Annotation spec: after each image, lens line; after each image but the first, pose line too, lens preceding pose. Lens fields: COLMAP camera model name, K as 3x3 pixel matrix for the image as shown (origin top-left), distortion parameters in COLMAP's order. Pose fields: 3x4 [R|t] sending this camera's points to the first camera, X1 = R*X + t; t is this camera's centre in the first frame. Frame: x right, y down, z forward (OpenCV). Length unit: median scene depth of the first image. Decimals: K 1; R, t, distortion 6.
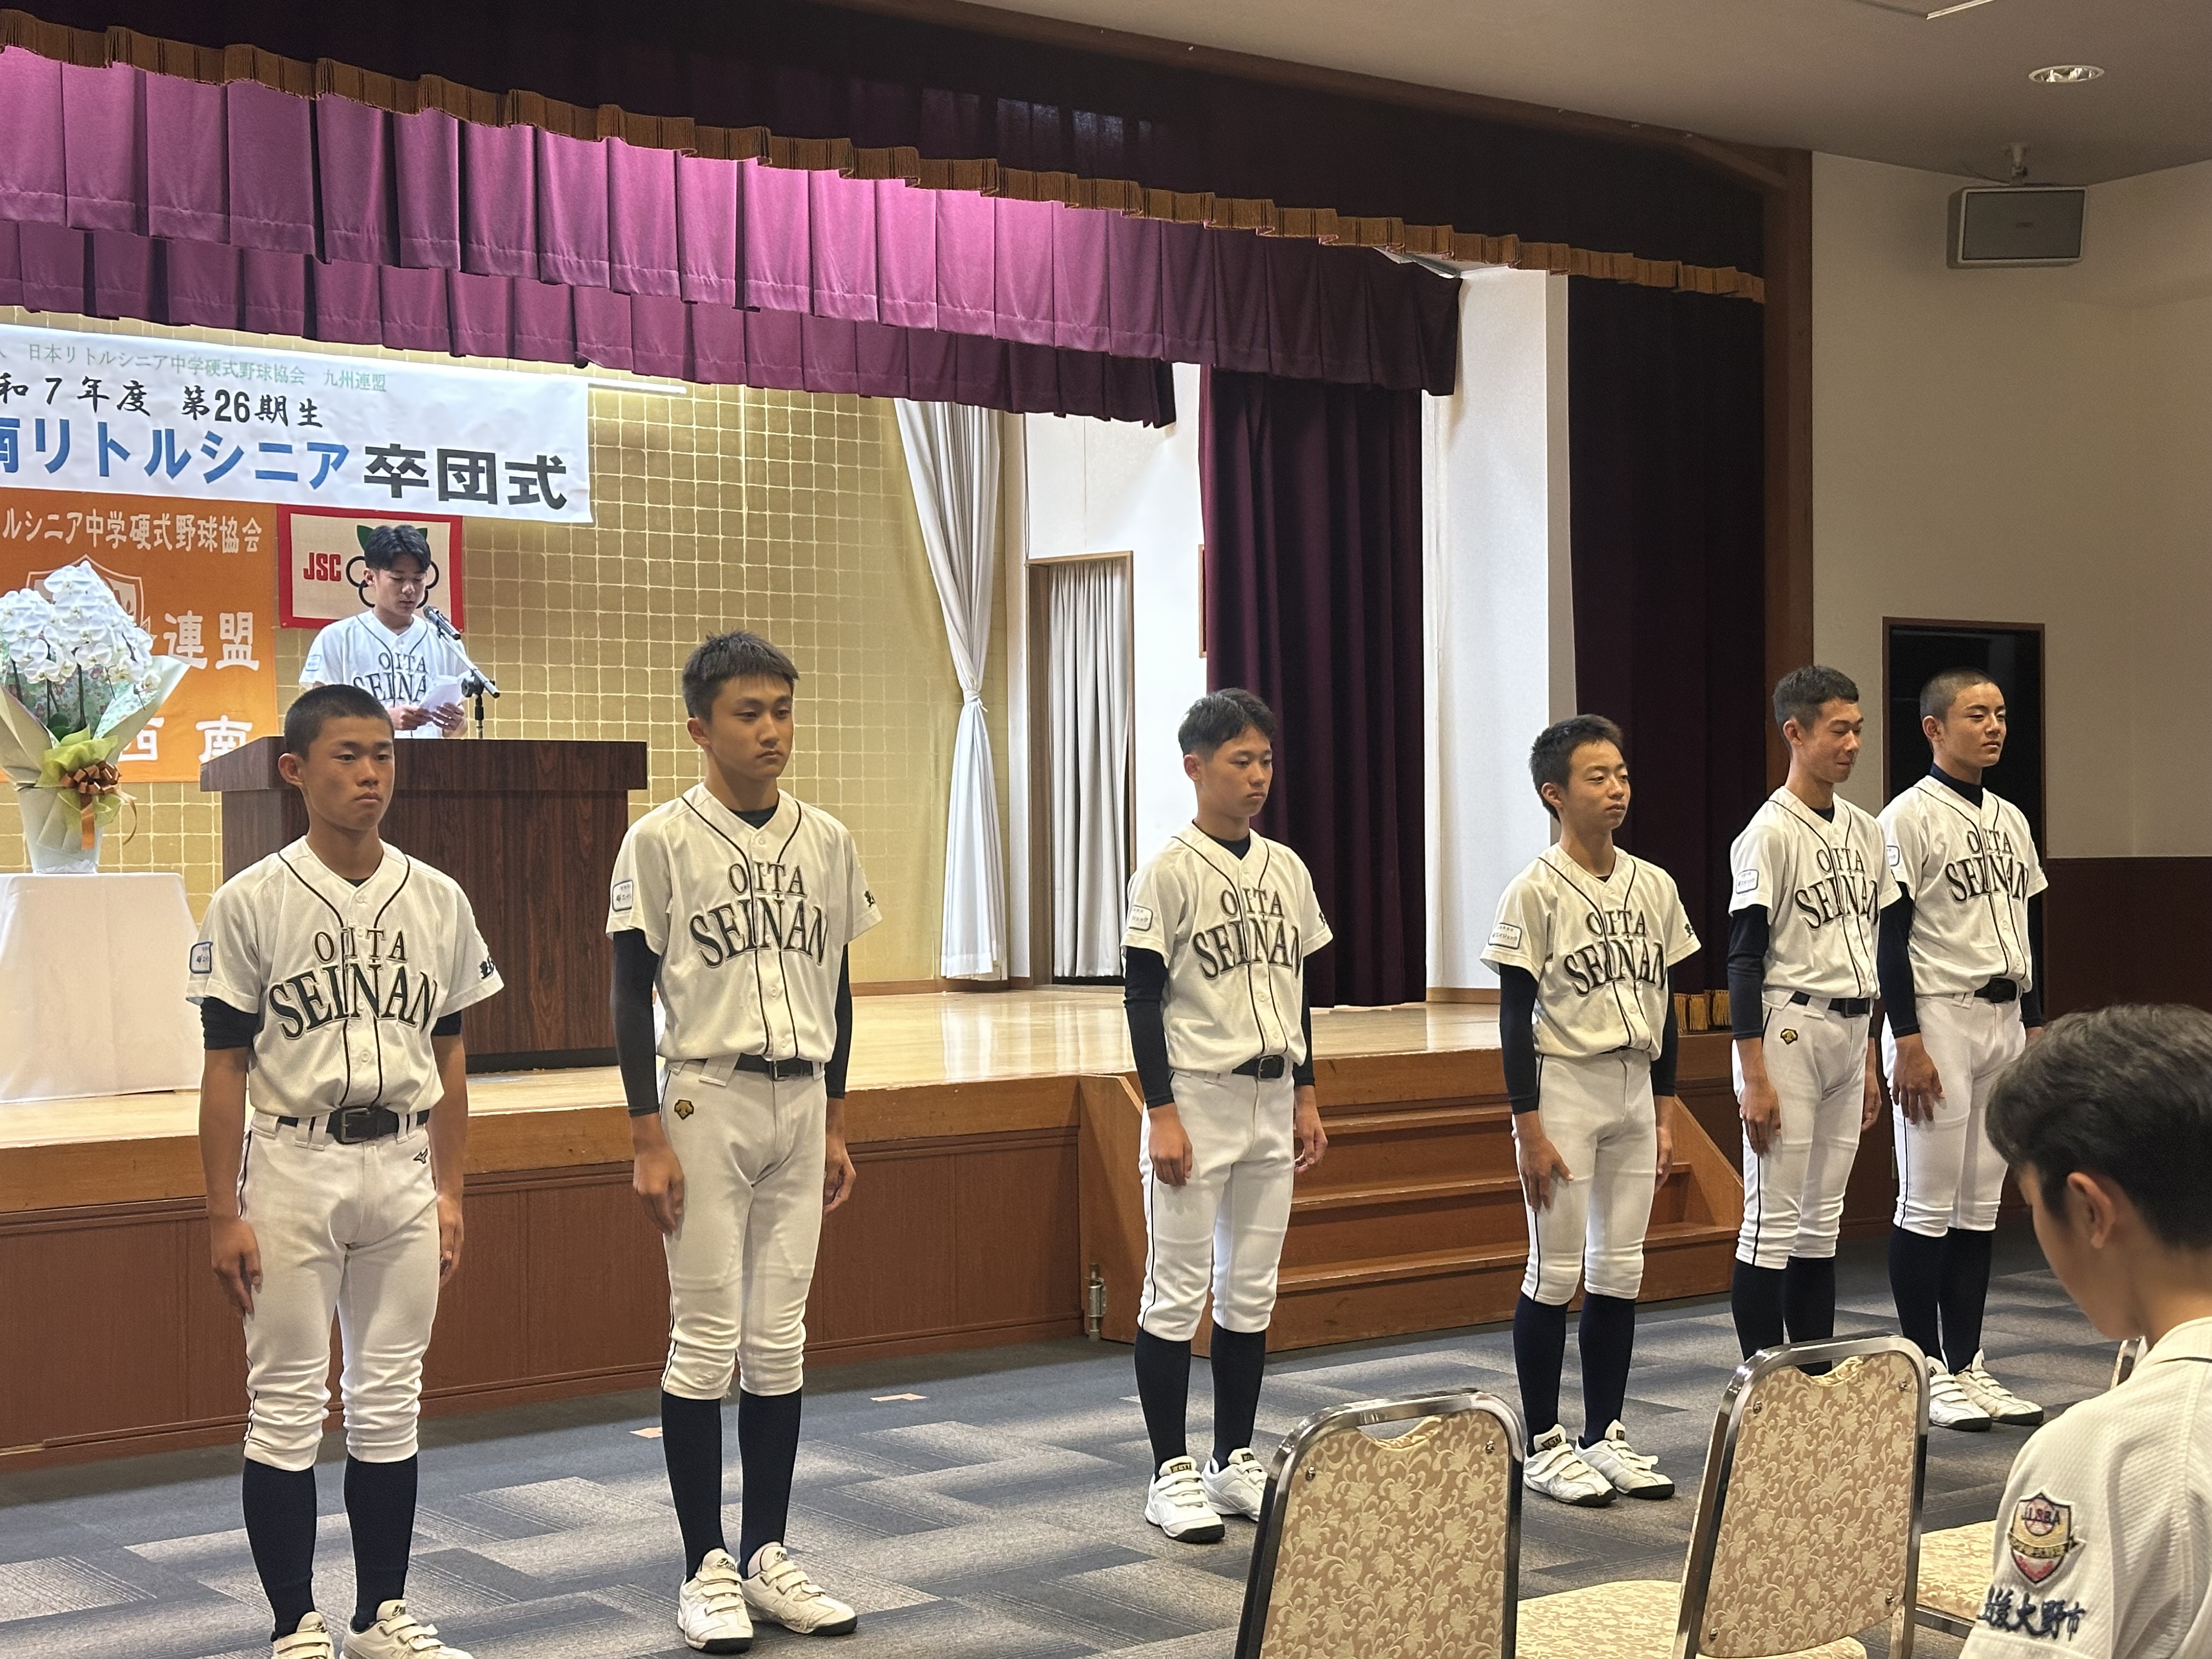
lens RADIAL K [[3084.1, 0, 1109.7], [0, 3084.1, 845.2], [0, 0, 1]] dist [0.204620, -0.394402]
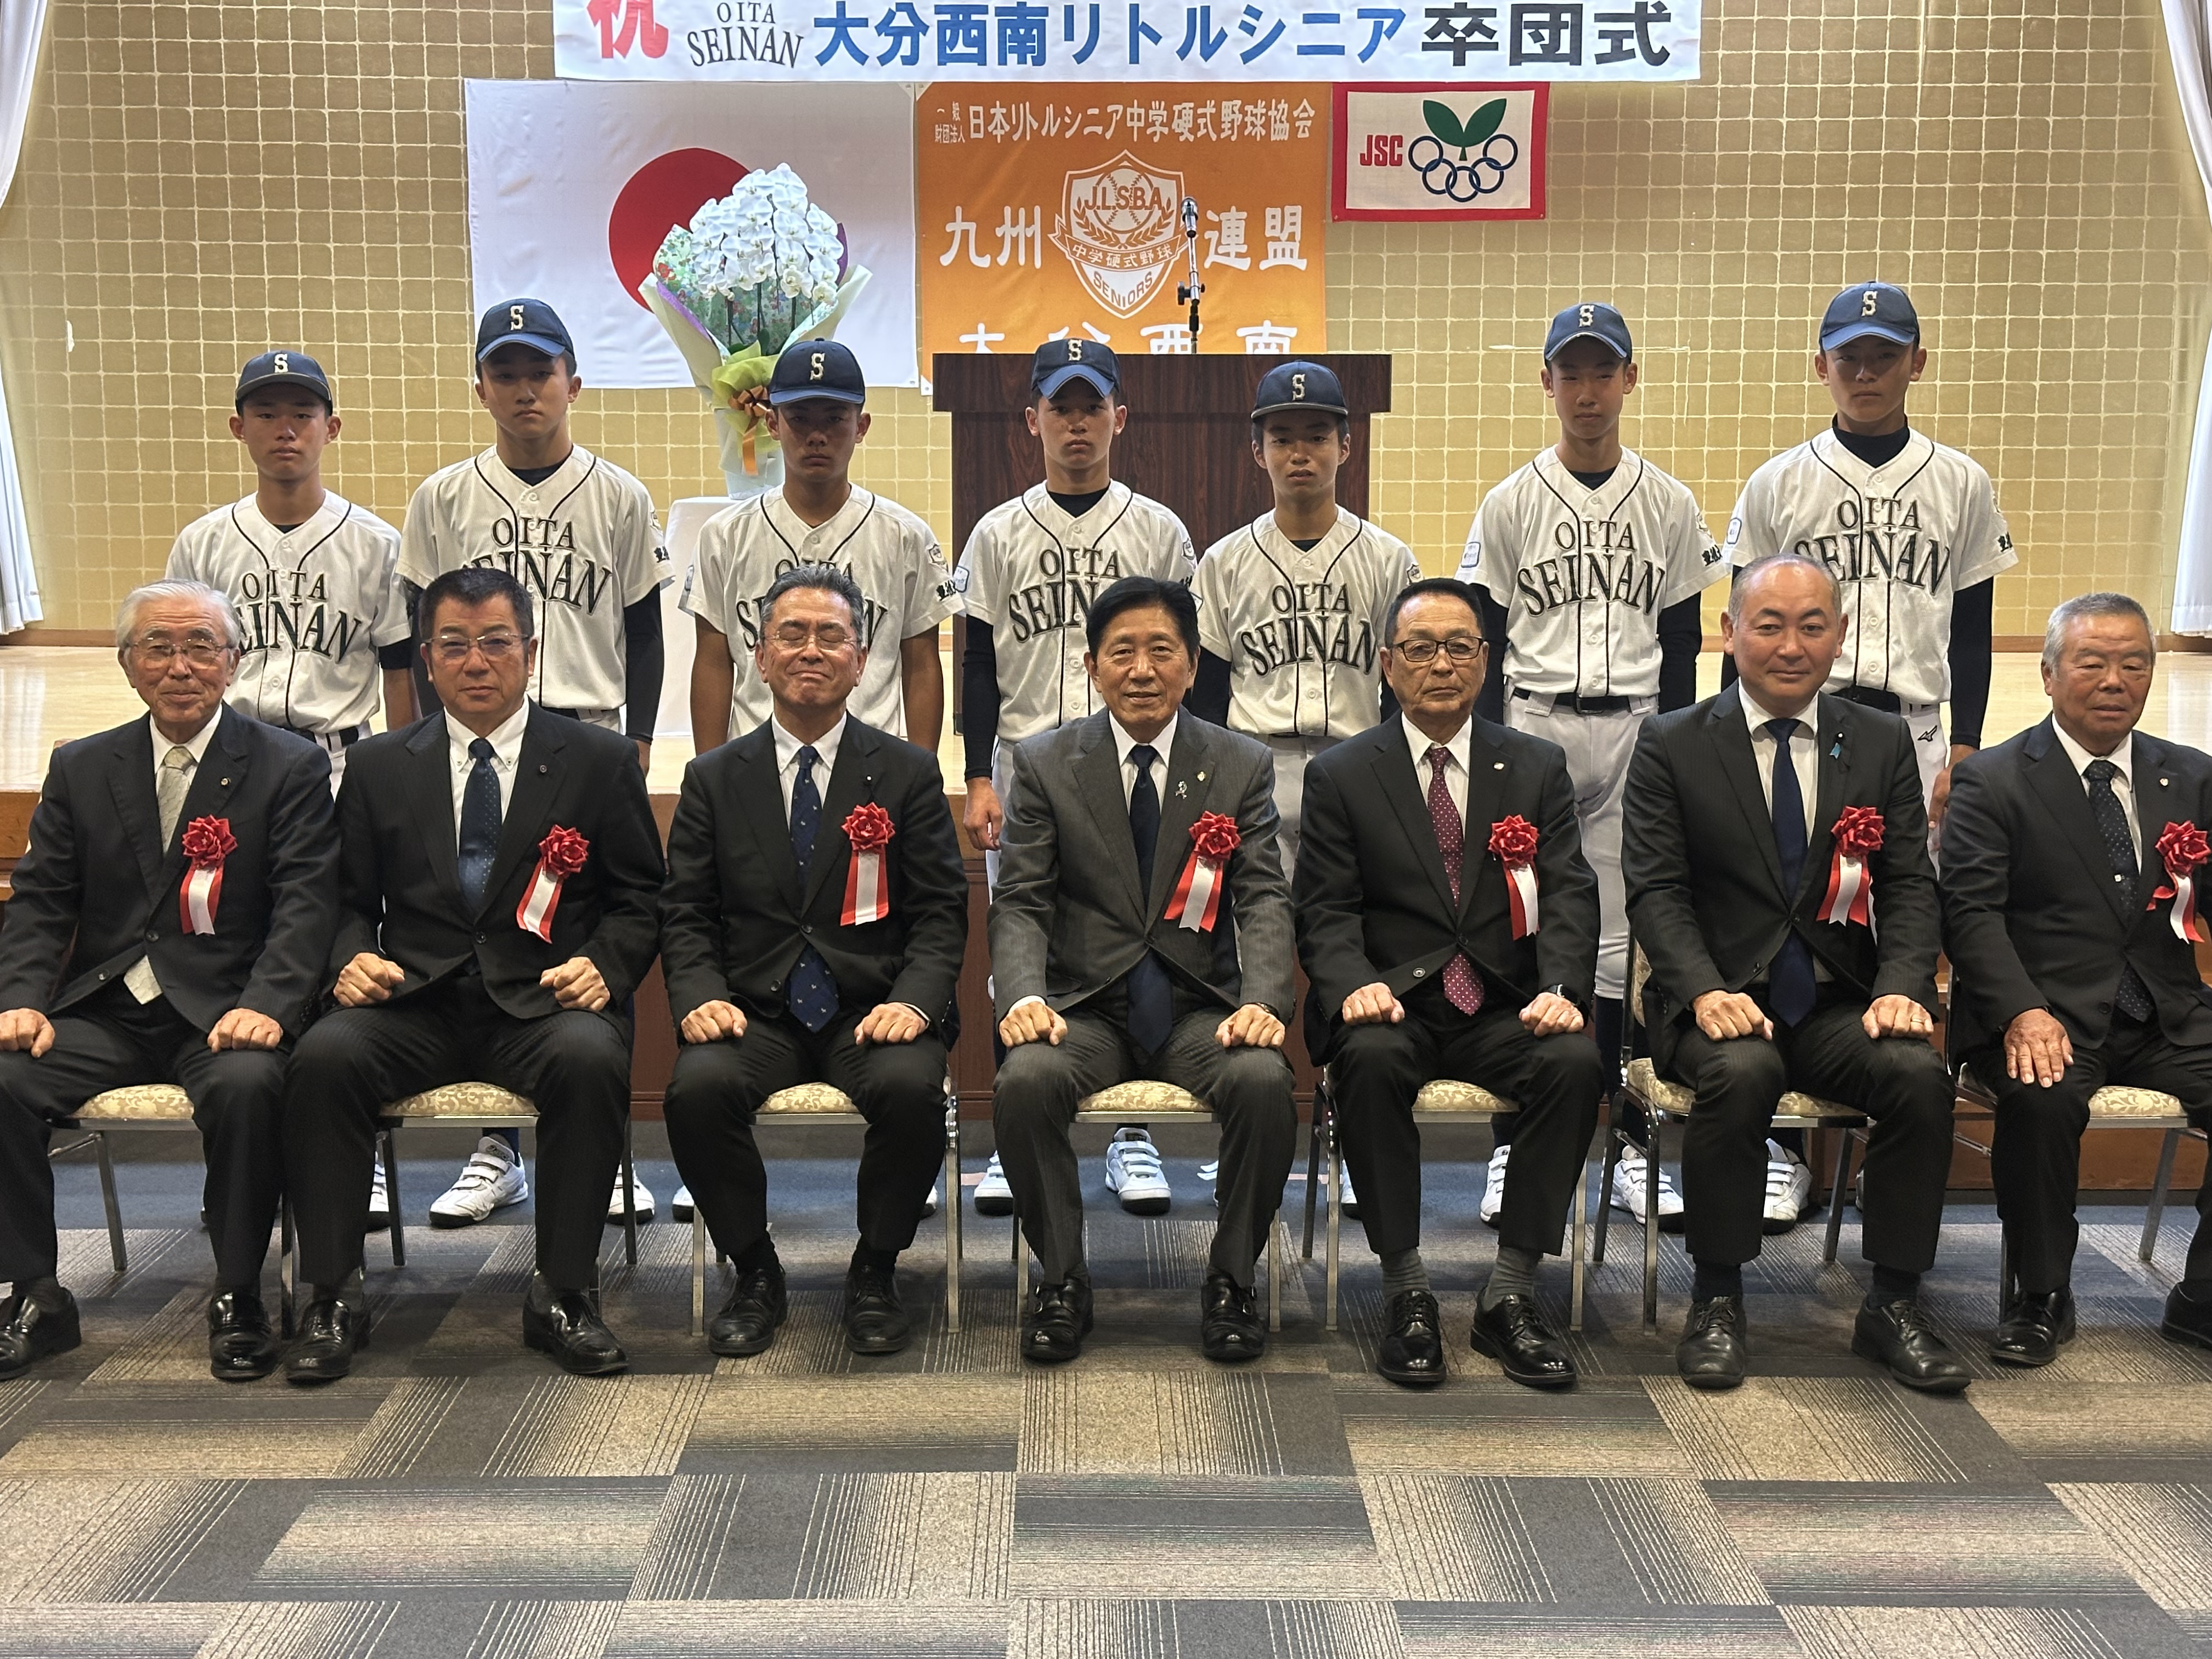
lens RADIAL K [[3157.6, 0, 1110.6], [0, 3157.6, 791.1], [0, 0, 1]] dist [0.142519, -0.002134]
pose [[0.821137, 0.075967, -0.565653, 0.231440], [-0.011127, 0.993045, 0.117213, -0.013184], [0.570623, -0.089953, 0.816270, 0.204634]]
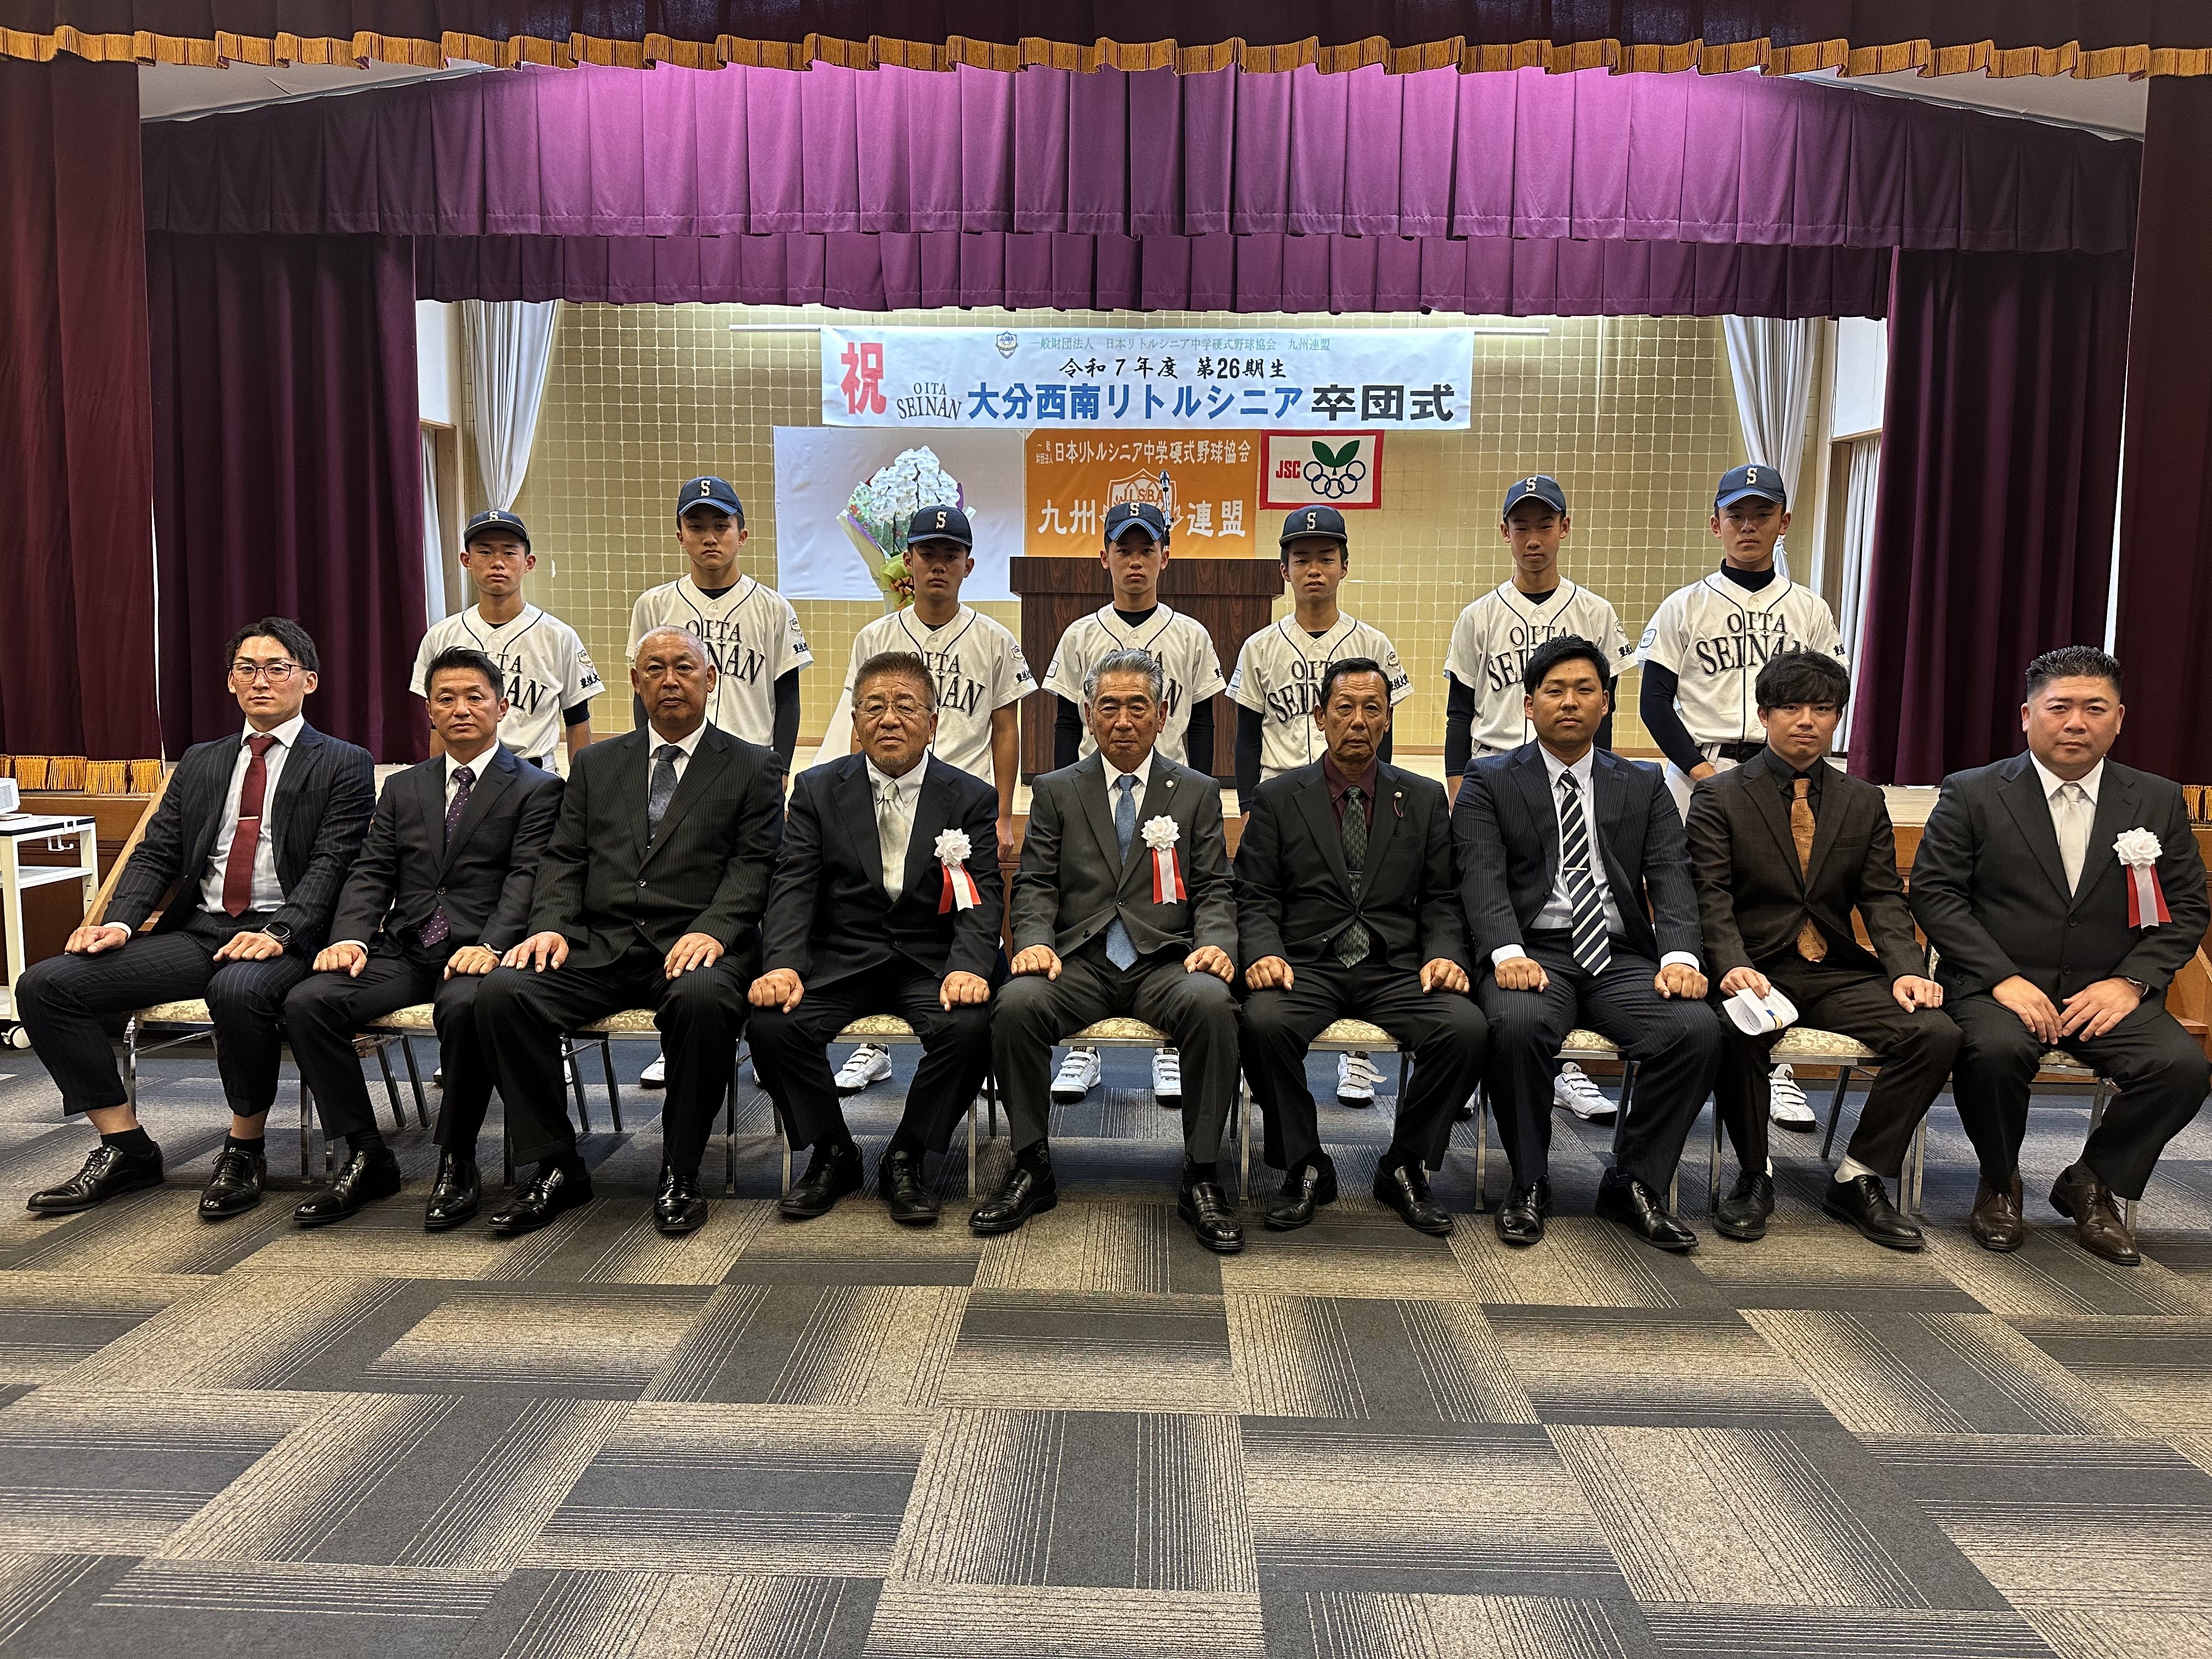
lens RADIAL K [[1553.0, 0, 1115.1], [0, 1553.0, 822.9], [0, 0, 1]] dist [0.191398, -0.359526]
pose [[0.801530, 0.077135, -0.592958, 0.177186], [-0.020567, 0.994614, 0.101583, 0.011389], [0.597600, -0.069226, 0.798800, 0.317040]]
